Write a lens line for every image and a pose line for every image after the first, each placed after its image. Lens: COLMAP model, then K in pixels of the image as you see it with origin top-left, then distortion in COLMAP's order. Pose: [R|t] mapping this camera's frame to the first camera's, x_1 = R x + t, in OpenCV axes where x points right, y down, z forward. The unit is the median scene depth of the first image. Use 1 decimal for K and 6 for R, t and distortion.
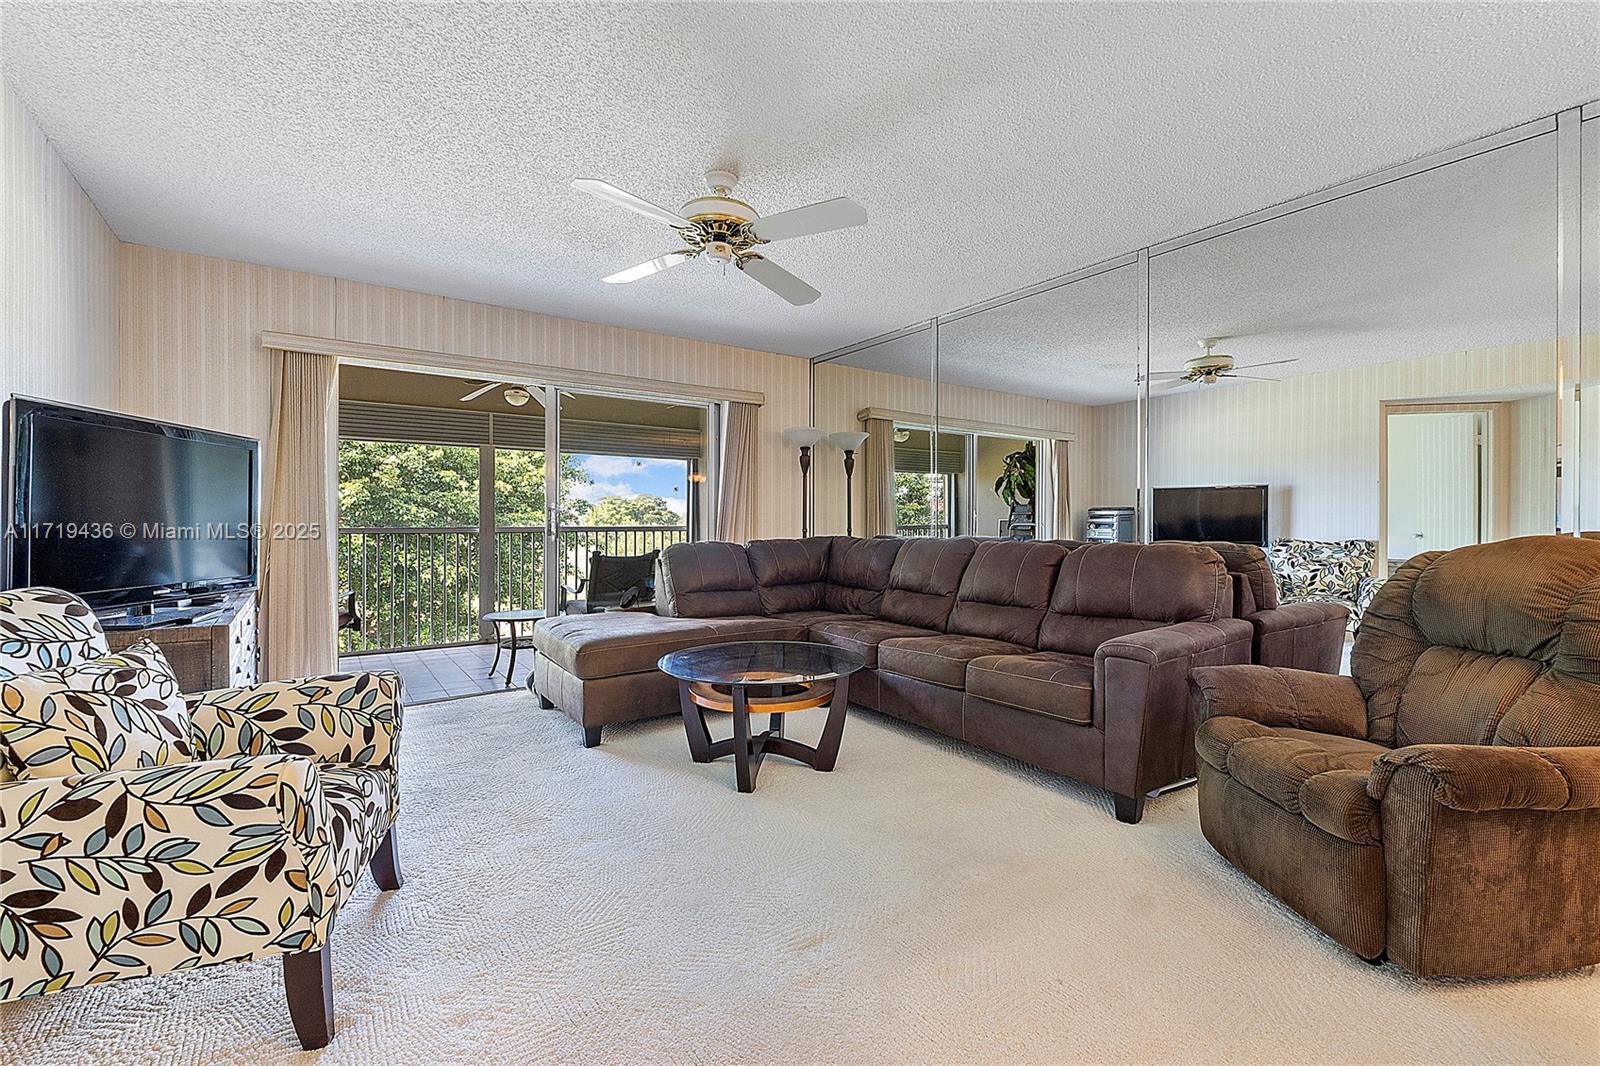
lens RADIAL K [[685.6, 0, 816.3], [0, 685.6, 524.3], [0, 0, 1]] dist [-0.004901, -0.001007]
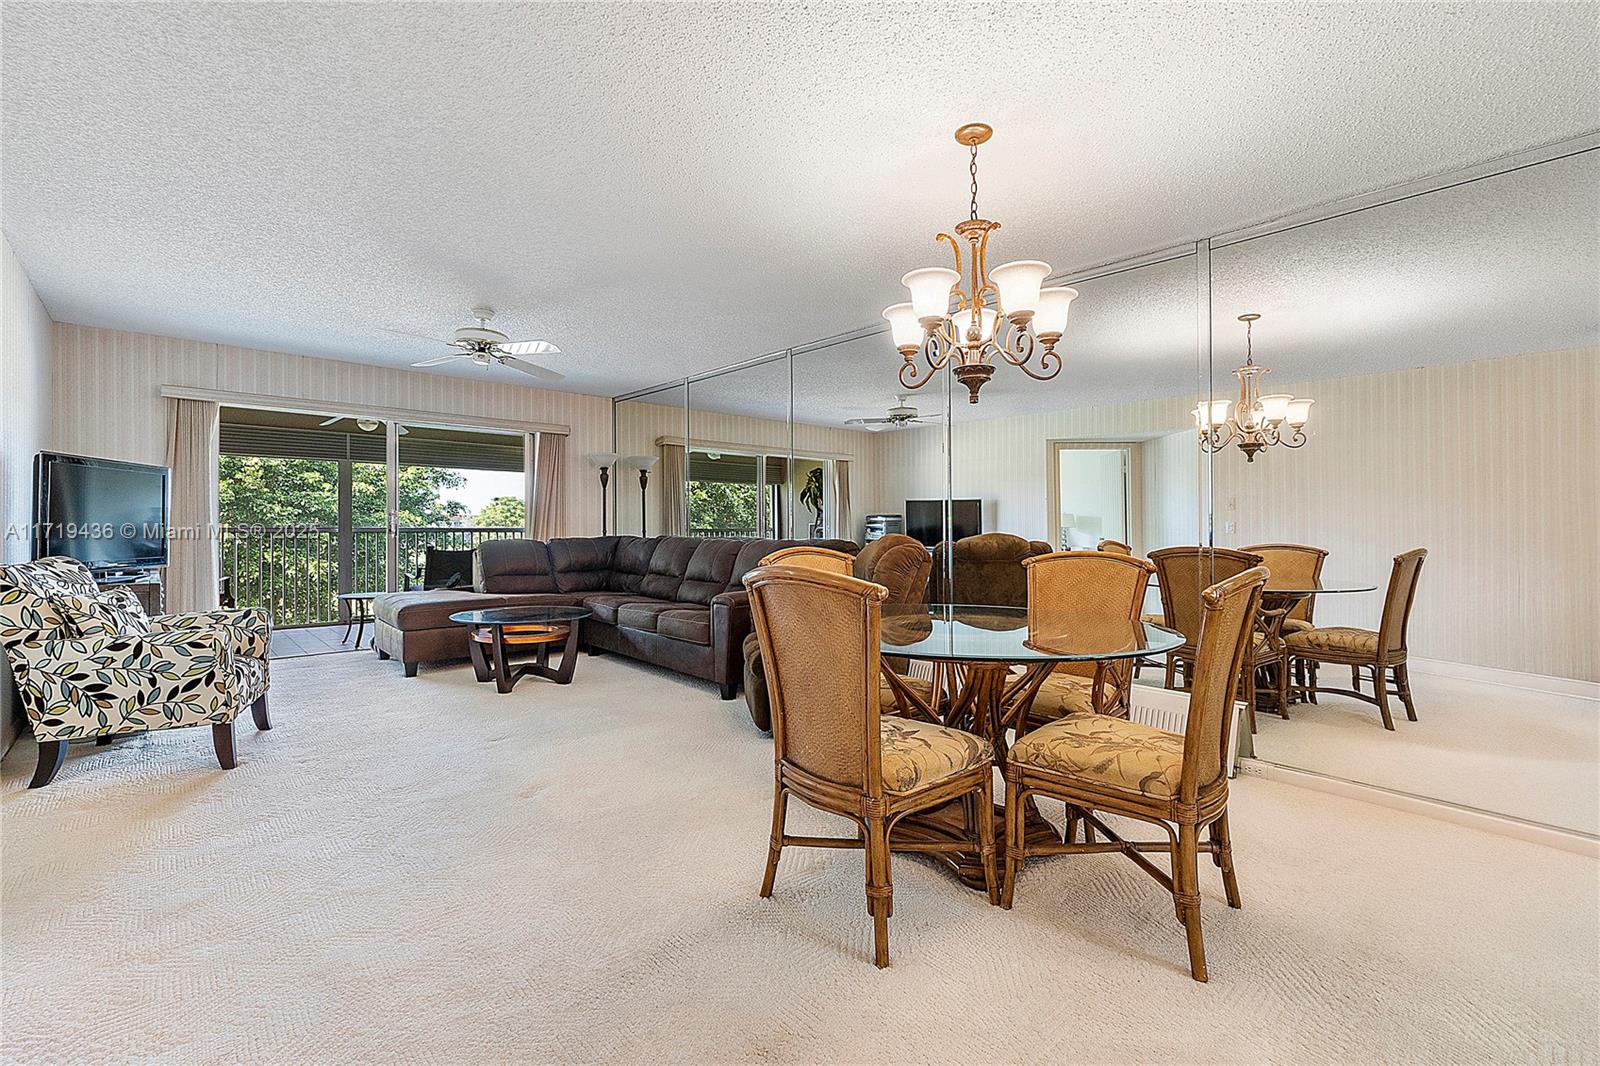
lens RADIAL K [[685.6, 0, 801.6], [0, 685.6, 536.2], [0, 0, 1]] dist [-0.004901, -0.001007]
pose [[0.992705, 0.006110, 0.120411, 0.303184], [-0.007470, 0.999913, 0.010846, 0.001076], [-0.120334, -0.011666, 0.992665, -0.513422]]
